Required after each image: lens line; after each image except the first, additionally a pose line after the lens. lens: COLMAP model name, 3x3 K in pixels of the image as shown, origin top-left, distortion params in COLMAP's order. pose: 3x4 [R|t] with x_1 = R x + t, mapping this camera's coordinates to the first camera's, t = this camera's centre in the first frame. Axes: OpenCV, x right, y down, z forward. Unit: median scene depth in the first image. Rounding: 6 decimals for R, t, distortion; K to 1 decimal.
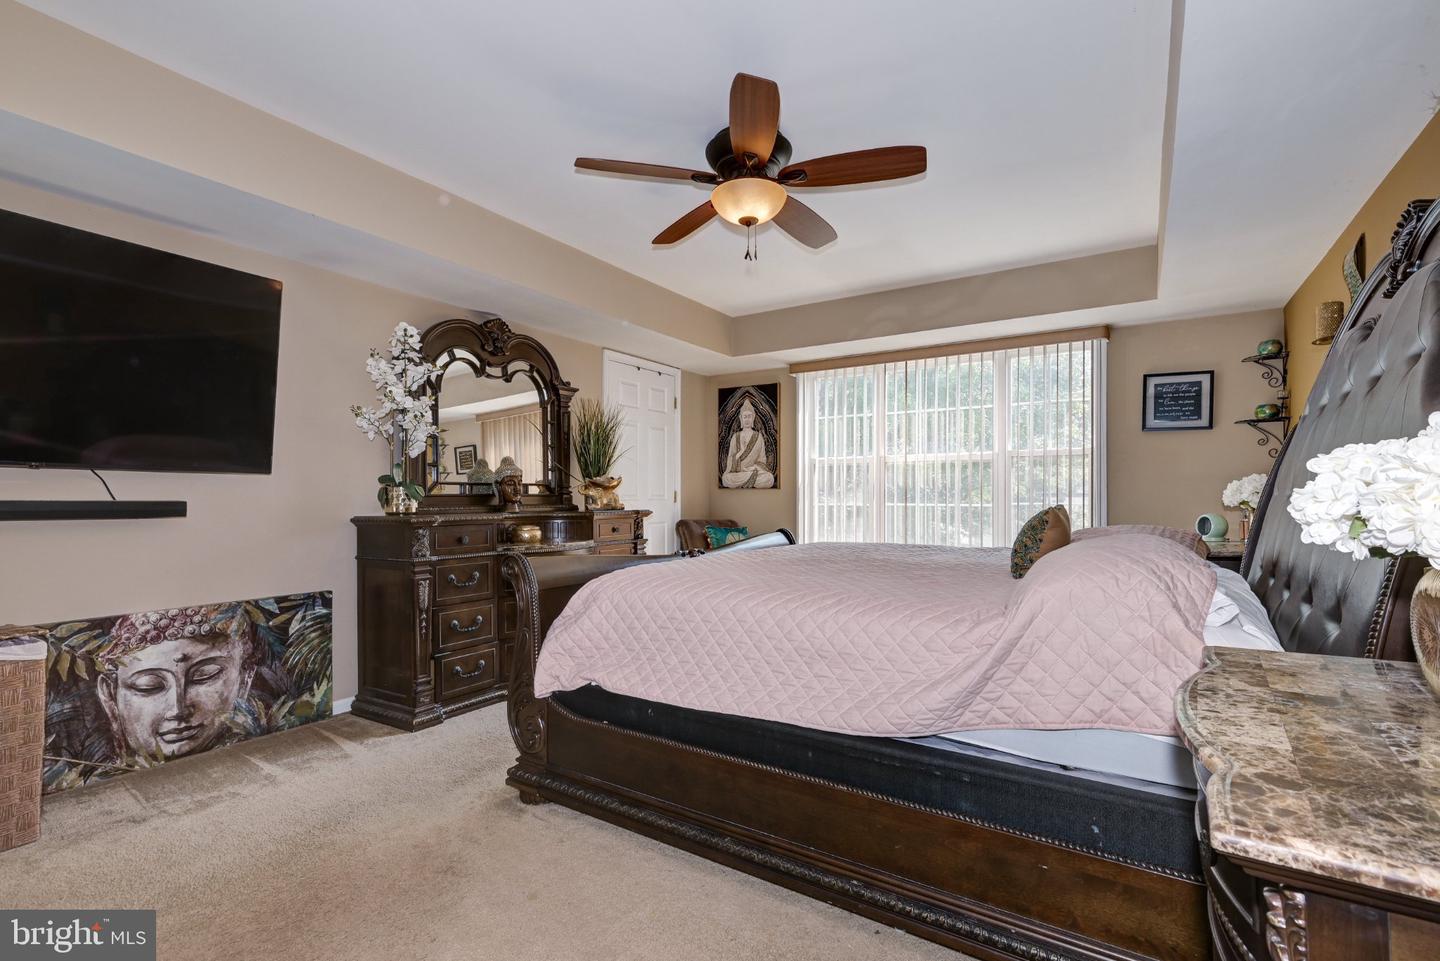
lens RADIAL K [[640.7, 0, 721.4], [0, 640.7, 494.9], [0, 0, 1]] dist [-0.000445, -0.000025]
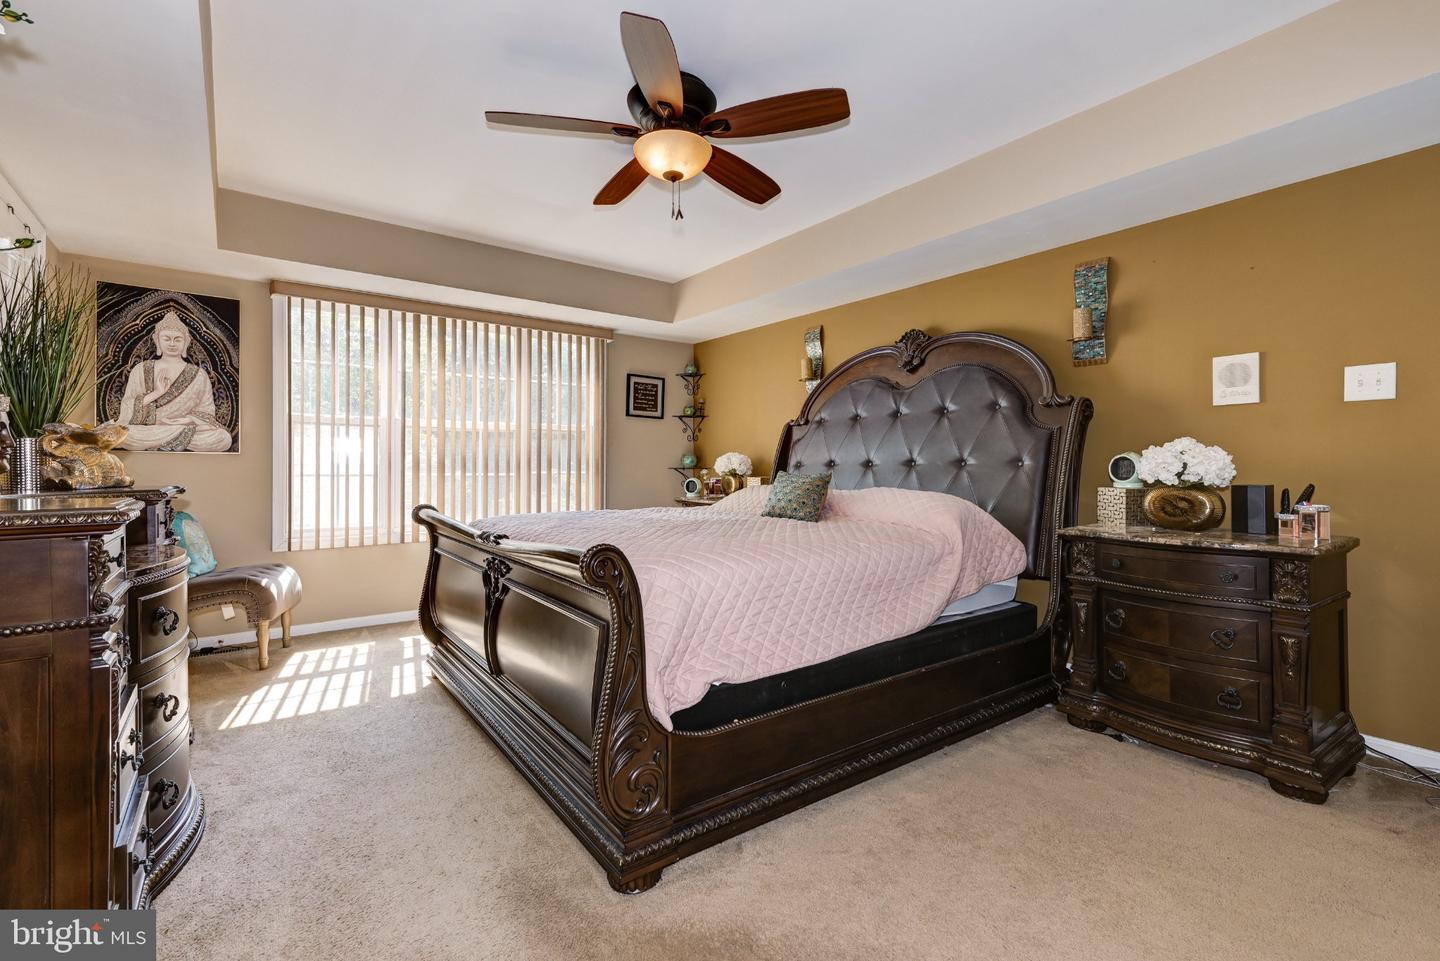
lens RADIAL K [[640.7, 0, 720.6], [0, 640.7, 468.8], [0, 0, 1]] dist [-0.000445, -0.000025]
pose [[0.352280, 0.001238, 0.935894, -0.373310], [-0.004358, 0.999990, 0.000317, 0.004879], [-0.935884, -0.004190, 0.352282, 0.267221]]
